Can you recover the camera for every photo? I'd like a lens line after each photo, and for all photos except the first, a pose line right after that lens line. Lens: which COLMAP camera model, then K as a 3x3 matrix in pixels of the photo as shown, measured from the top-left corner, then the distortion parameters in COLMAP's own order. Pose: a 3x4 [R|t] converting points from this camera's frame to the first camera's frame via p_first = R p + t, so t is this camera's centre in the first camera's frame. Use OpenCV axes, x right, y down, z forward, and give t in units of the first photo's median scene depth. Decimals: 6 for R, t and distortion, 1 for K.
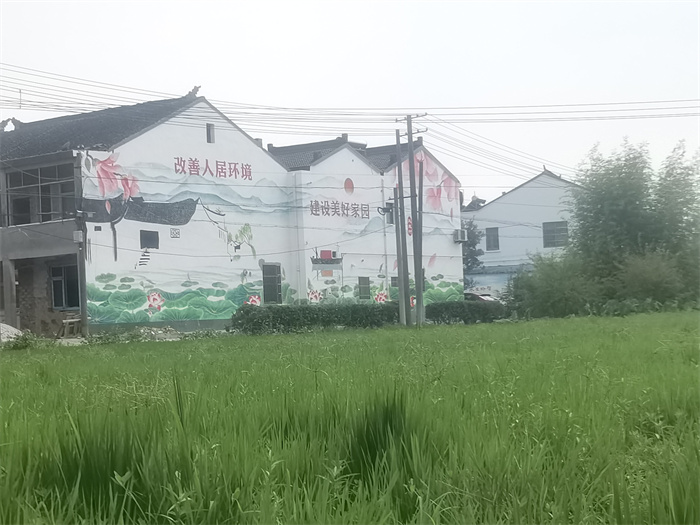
lens RADIAL K [[1345.7, 0, 351.5], [0, 1345.7, 266.5], [0, 0, 1]] dist [0.106039, 0.000000]
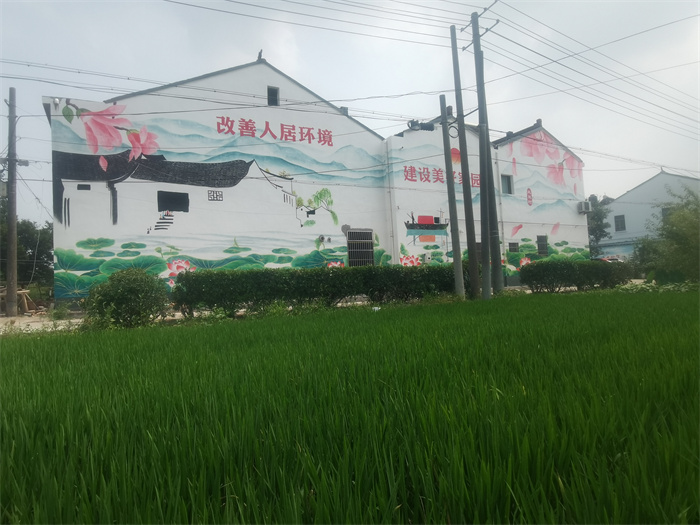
lens RADIAL K [[452.1, 0, 352.1], [0, 452.1, 262.7], [0, 0, 1]] dist [-0.057068, 0.057461]
pose [[0.902174, -0.031646, -0.430210, 0.080846], [0.032506, 0.999457, -0.005354, 0.024666], [0.430145, -0.009154, 0.902713, 0.719010]]
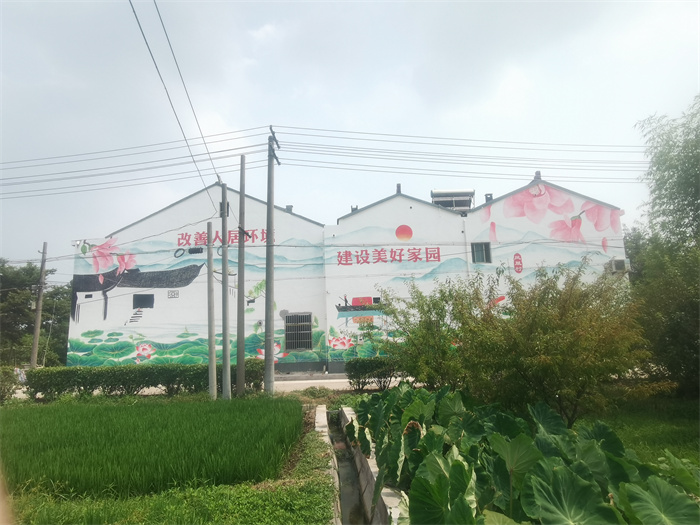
lens RADIAL K [[452.1, 0, 353.0], [0, 452.1, 261.1], [0, 0, 1]] dist [-0.057068, 0.057461]
pose [[0.560129, -0.126577, -0.818678, 0.283984], [0.045882, 0.991481, -0.121903, 0.002663], [0.827133, 0.030719, 0.561165, 0.855139]]
